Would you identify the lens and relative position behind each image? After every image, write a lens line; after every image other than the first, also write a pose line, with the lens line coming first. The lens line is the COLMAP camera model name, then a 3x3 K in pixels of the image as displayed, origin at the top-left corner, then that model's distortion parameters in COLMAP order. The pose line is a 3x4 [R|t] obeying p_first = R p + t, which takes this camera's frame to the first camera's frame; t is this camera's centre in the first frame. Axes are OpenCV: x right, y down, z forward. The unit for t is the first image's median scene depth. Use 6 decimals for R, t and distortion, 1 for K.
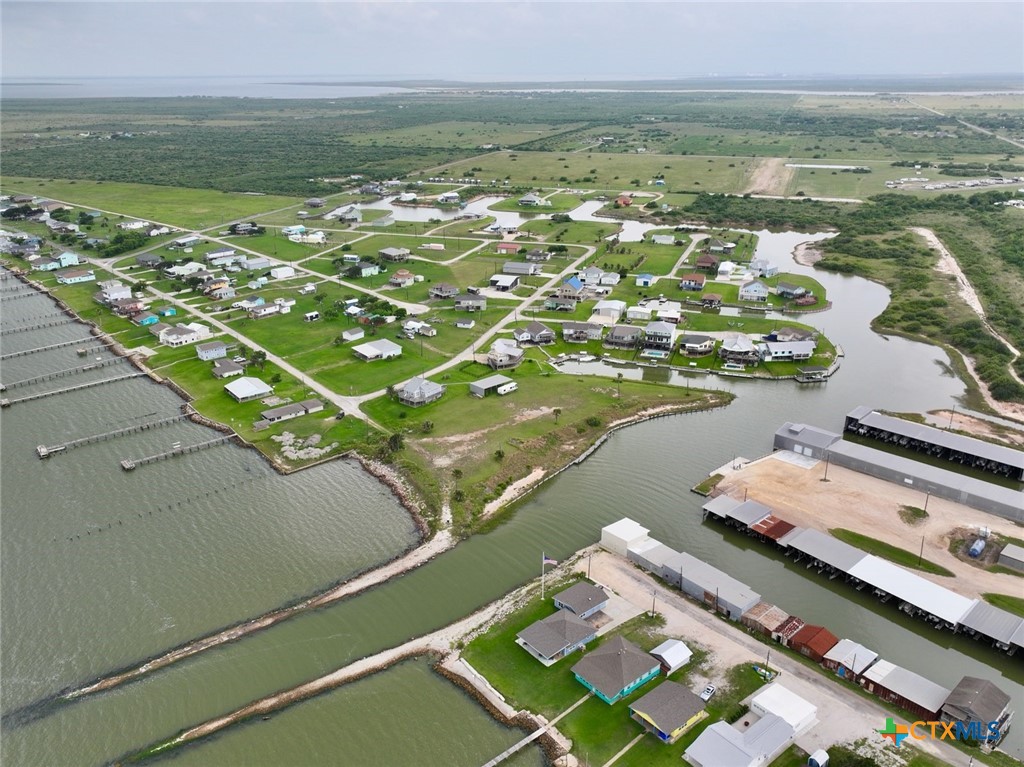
lens RADIAL K [[820.2, 0, 508.5], [0, 820.2, 384.4], [0, 0, 1]] dist [0.002296, 0.003029]
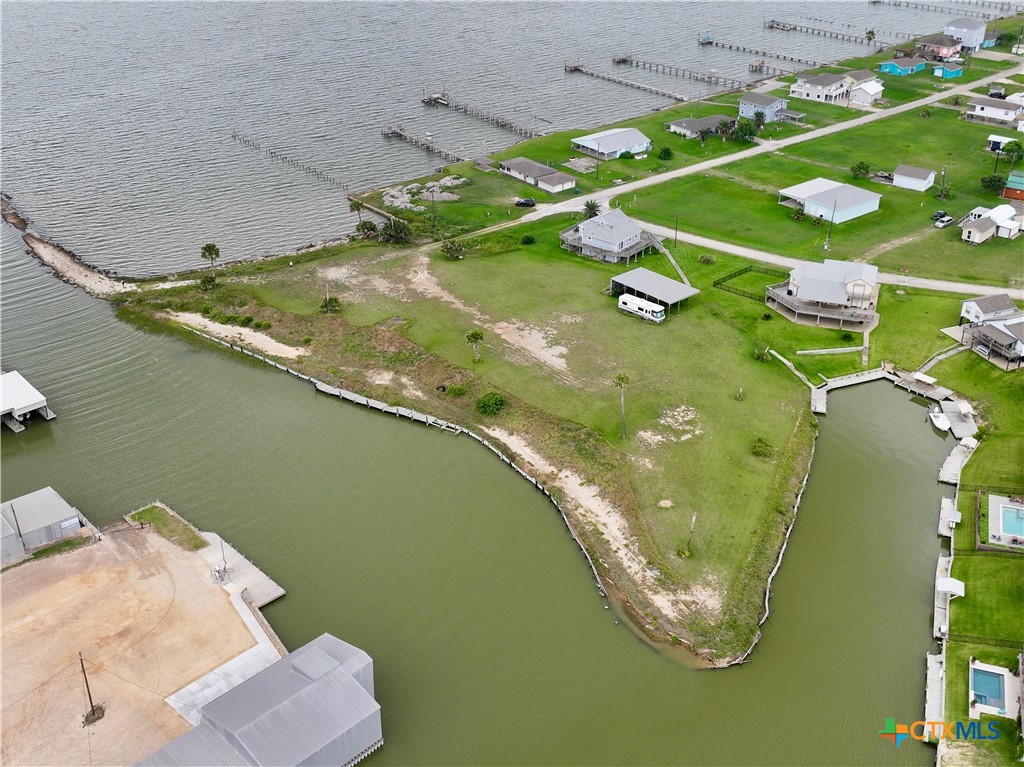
lens RADIAL K [[1148.6, 0, 507.5], [0, 1148.6, 386.7], [0, 0, 1]] dist [0.003506, 0.000000]
pose [[-0.000257, 0.495618, -0.868541, 0.596734], [-0.356864, 0.811307, 0.463065, -0.237142], [0.934156, 0.310070, 0.176659, 0.821518]]
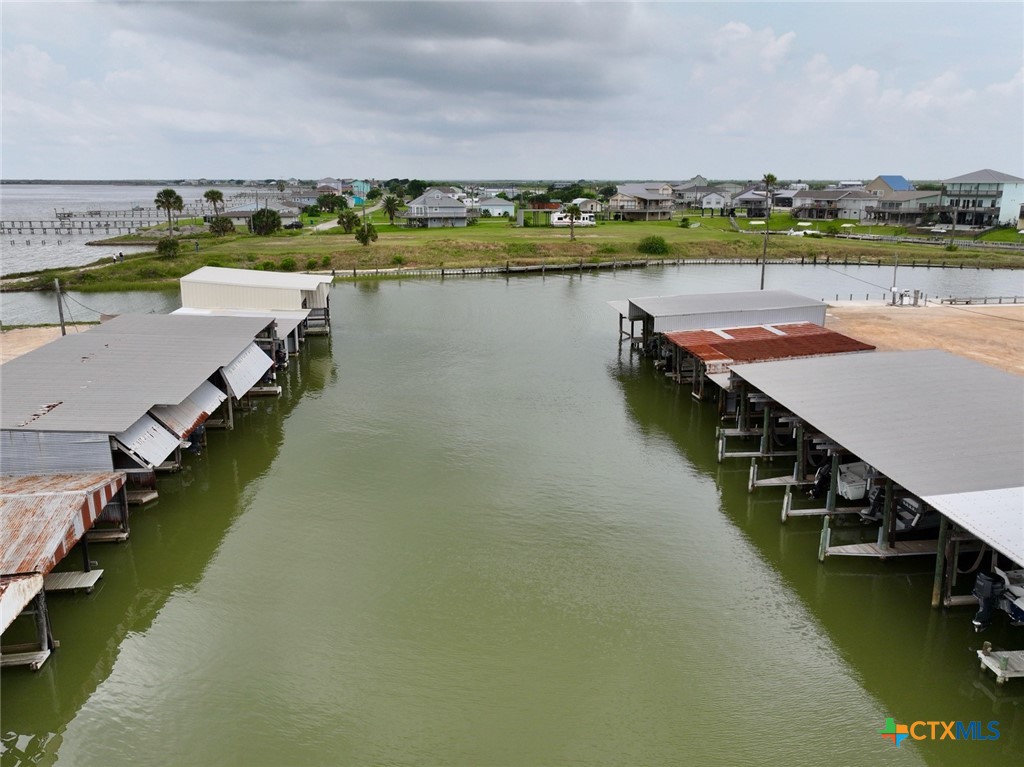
lens RADIAL K [[820.2, 0, 509.6], [0, 820.2, 380.3], [0, 0, 1]] dist [0.002296, 0.003029]
pose [[0.824506, 0.140522, -0.548128, 0.268921], [-0.208681, 0.975906, -0.063711, 0.147554], [0.525968, 0.166914, 0.833965, 0.552705]]
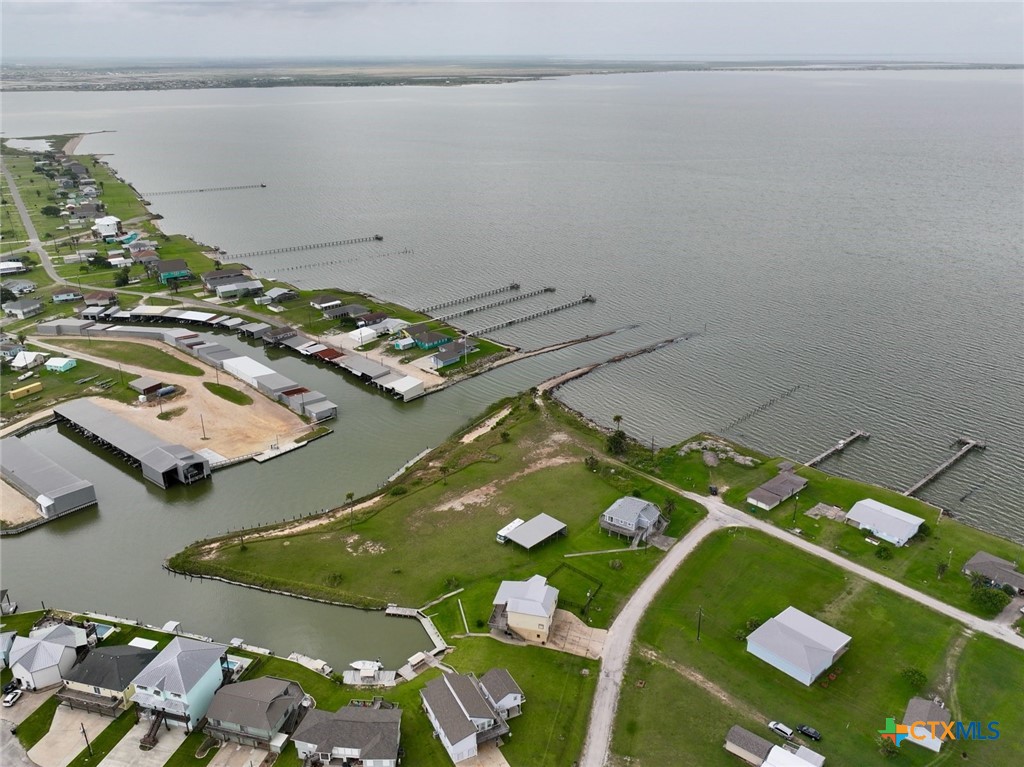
lens RADIAL K [[820.2, 0, 510.6], [0, 820.2, 382.8], [0, 0, 1]] dist [0.002296, 0.003029]
pose [[-0.997039, 0.038380, -0.066642, 0.039663], [-0.017639, 0.729339, 0.683925, -0.548247], [0.074854, 0.683076, -0.726502, 1.405918]]
